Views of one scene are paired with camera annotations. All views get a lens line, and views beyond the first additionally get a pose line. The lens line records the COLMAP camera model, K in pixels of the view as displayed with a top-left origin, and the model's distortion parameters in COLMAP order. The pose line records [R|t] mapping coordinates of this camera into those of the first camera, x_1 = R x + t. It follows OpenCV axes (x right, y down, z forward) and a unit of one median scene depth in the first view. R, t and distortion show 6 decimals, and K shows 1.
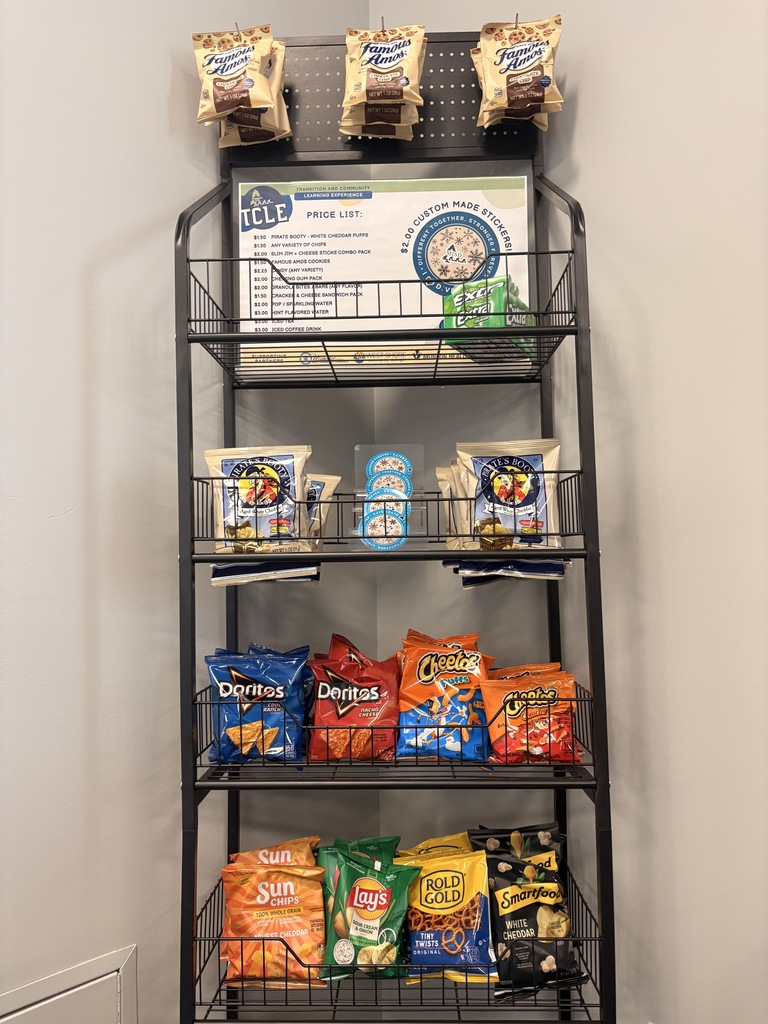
lens RADIAL K [[807.8, 0, 382.1], [0, 807.8, 513.3], [0, 0, 1]] dist [0.062920, -0.096288]
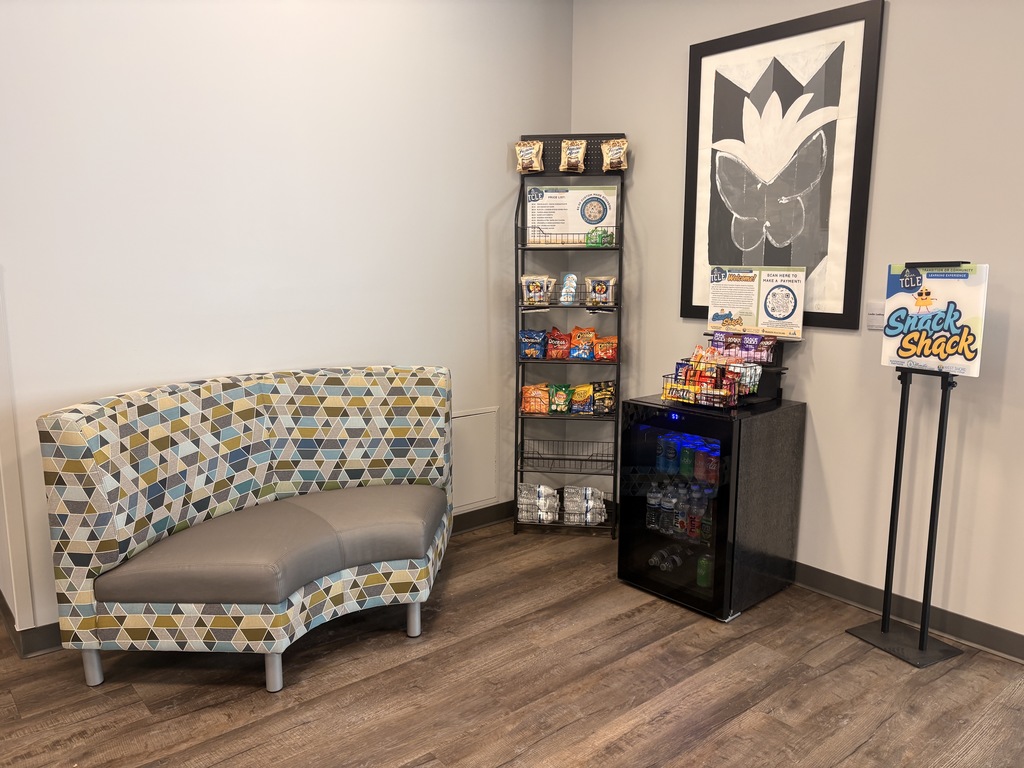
lens RADIAL K [[807.8, 0, 501.4], [0, 807.8, 397.1], [0, 0, 1]] dist [0.062920, -0.096288]
pose [[0.993584, 0.035473, -0.107392, 0.111363], [-0.010596, 0.974559, 0.223879, -0.352695], [0.112602, -0.221305, 0.968682, -2.640815]]
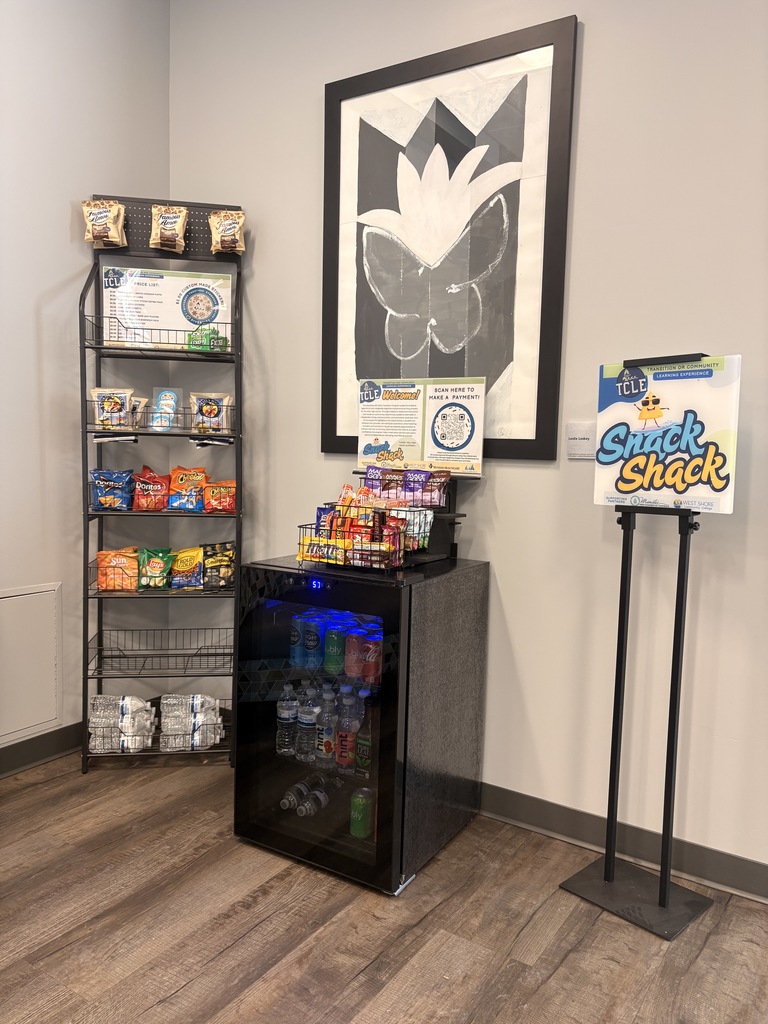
lens RADIAL K [[807.8, 0, 394.0], [0, 807.8, 517.5], [0, 0, 1]] dist [0.062920, -0.096288]
pose [[0.980412, 0.025560, 0.195290, 0.221127], [-0.053255, 0.989012, 0.137913, -0.077918], [-0.189619, -0.145612, 0.971000, -1.665430]]
